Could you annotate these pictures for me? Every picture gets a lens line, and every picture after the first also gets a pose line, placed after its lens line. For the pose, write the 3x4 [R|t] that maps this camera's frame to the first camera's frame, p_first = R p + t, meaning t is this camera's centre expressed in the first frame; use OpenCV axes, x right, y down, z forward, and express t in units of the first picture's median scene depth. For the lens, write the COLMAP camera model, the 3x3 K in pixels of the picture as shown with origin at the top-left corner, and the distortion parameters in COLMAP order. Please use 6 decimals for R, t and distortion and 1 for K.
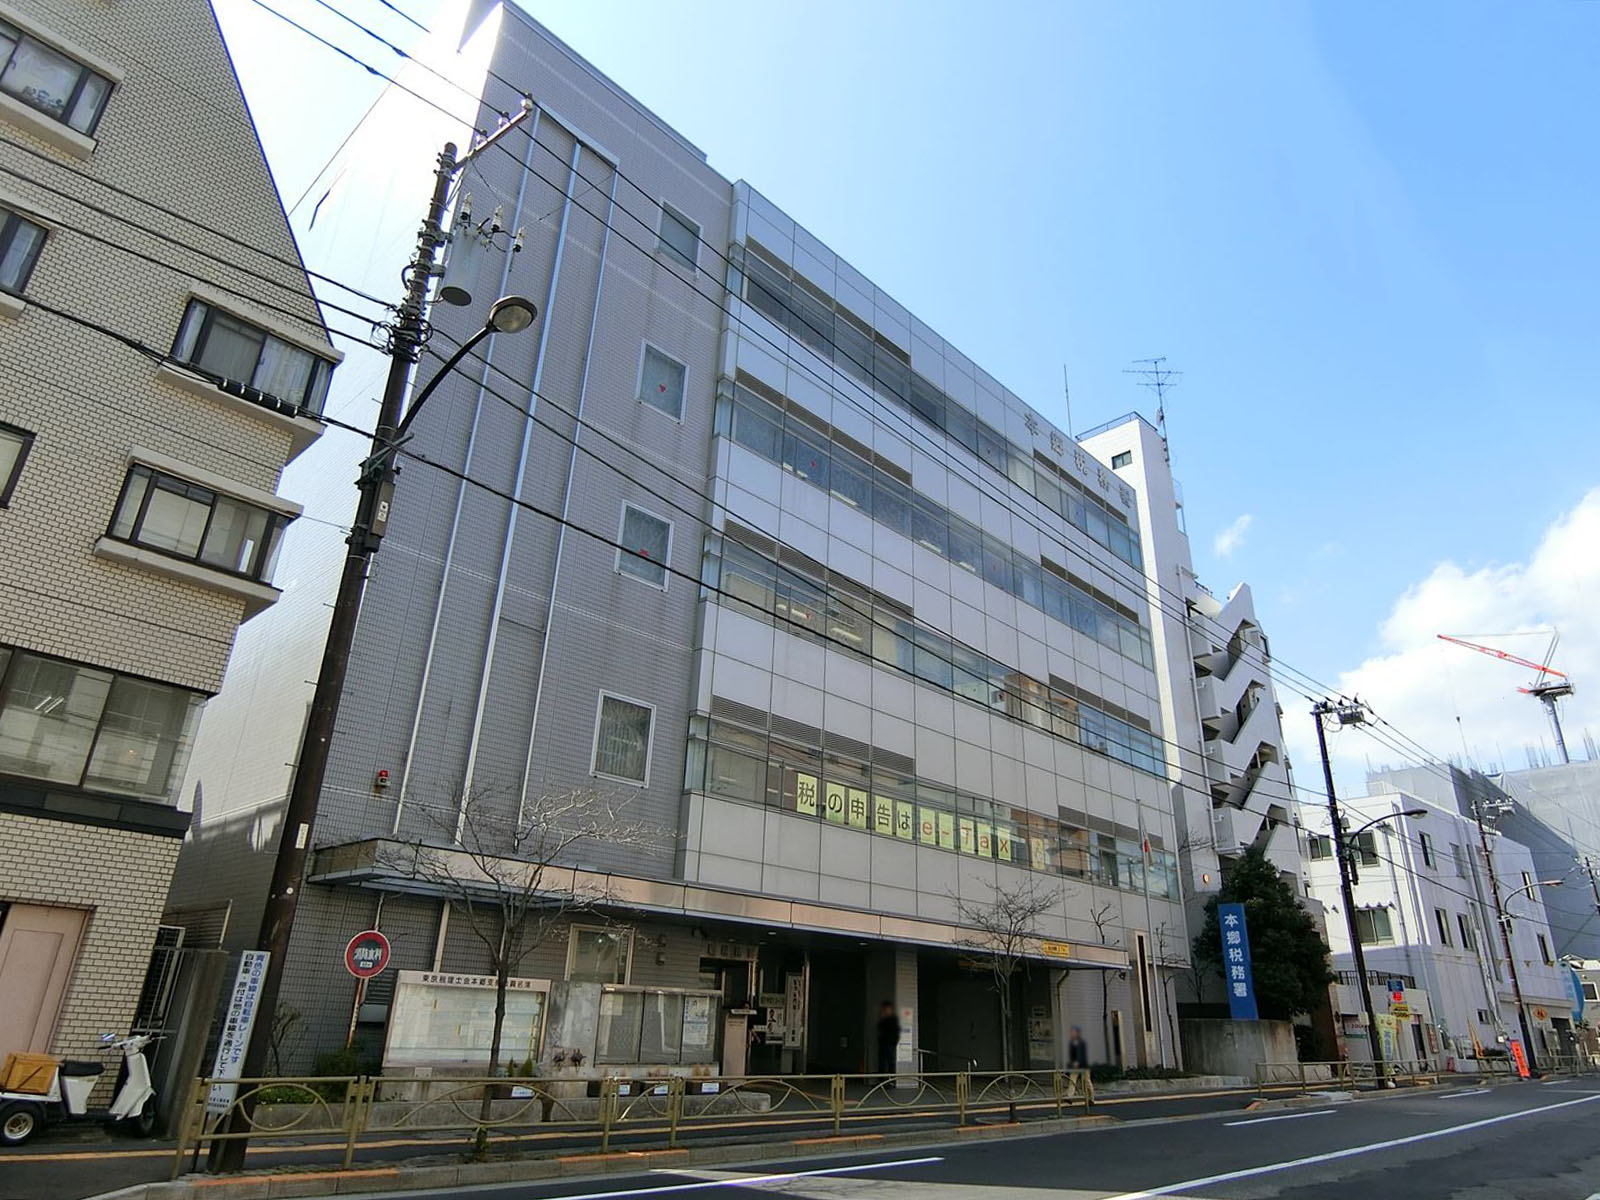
lens RADIAL K [[988.4, 0, 800.0], [0, 988.4, 600.0], [0, 0, 1]] dist [-0.009366, -0.005508]
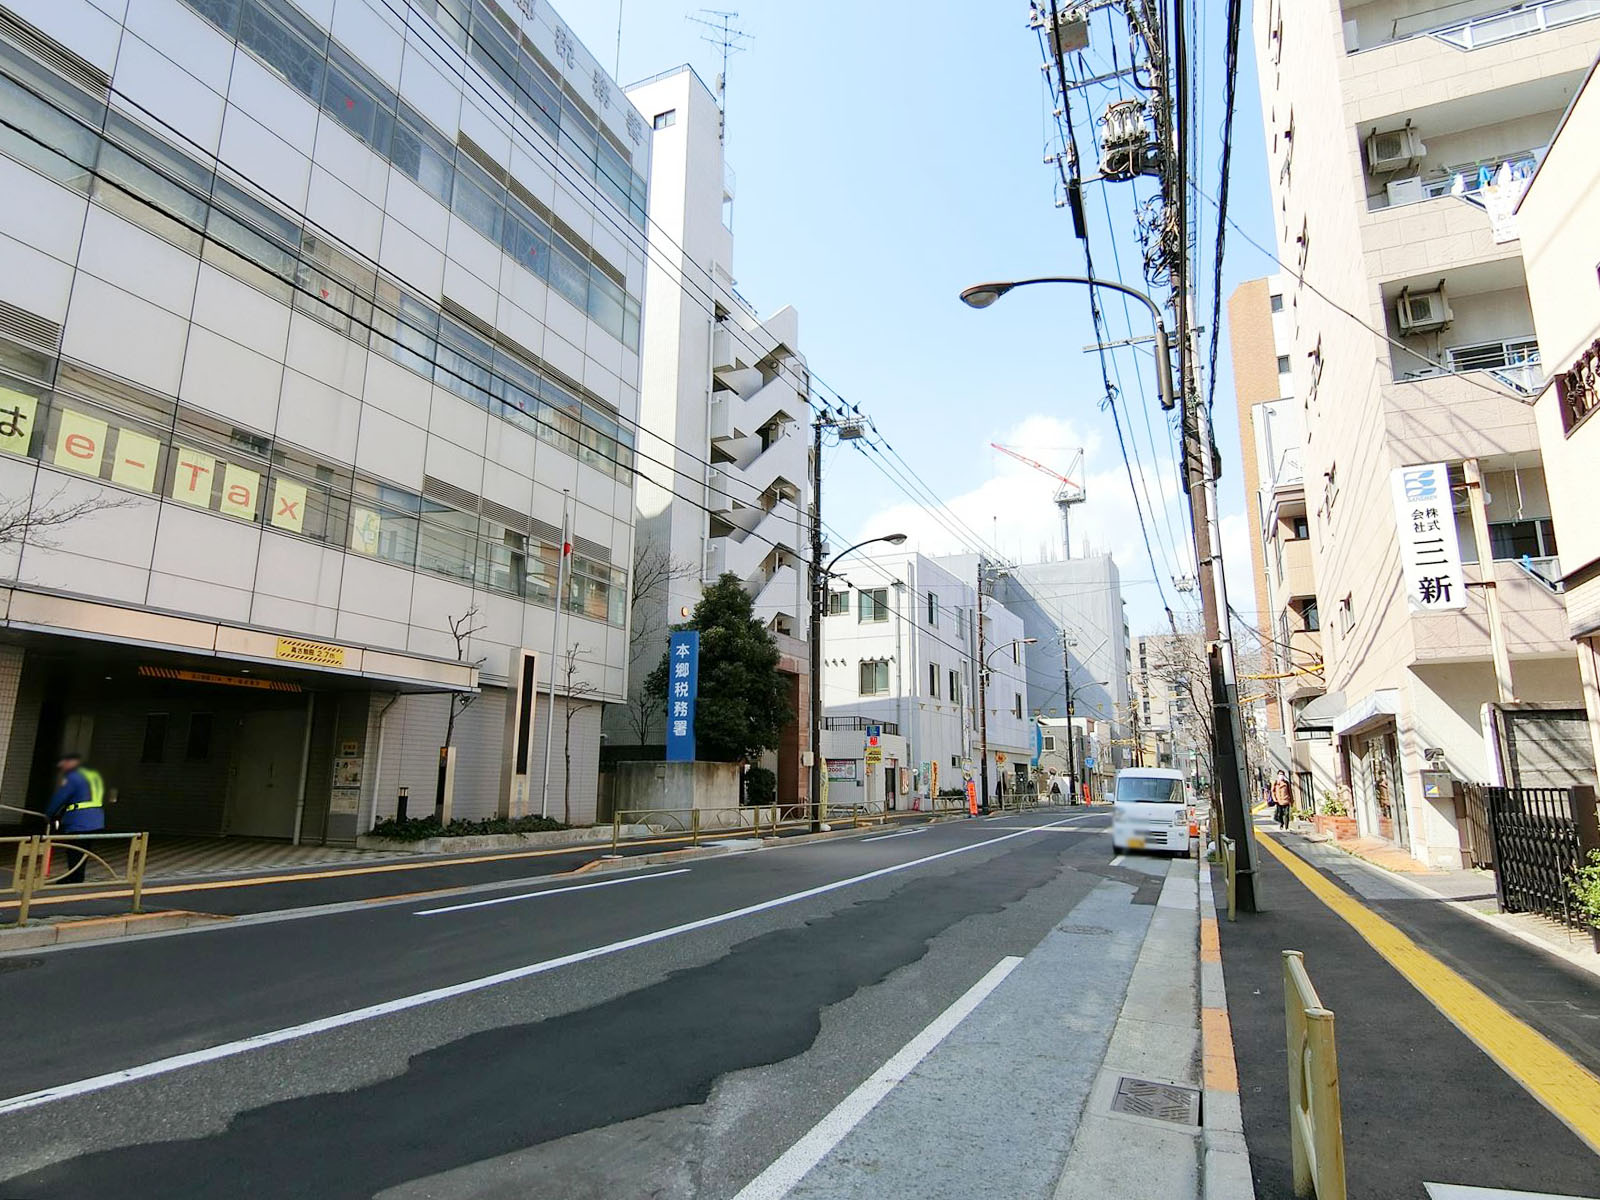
lens RADIAL K [[882.3, 0, 800.0], [0, 882.3, 600.0], [0, 0, 1]] dist [0.000897, -0.028911]
pose [[0.936857, 0.051379, 0.345918, 0.260219], [-0.121257, 0.975510, 0.183513, 0.128077], [-0.328017, -0.213871, 0.920143, 0.272551]]
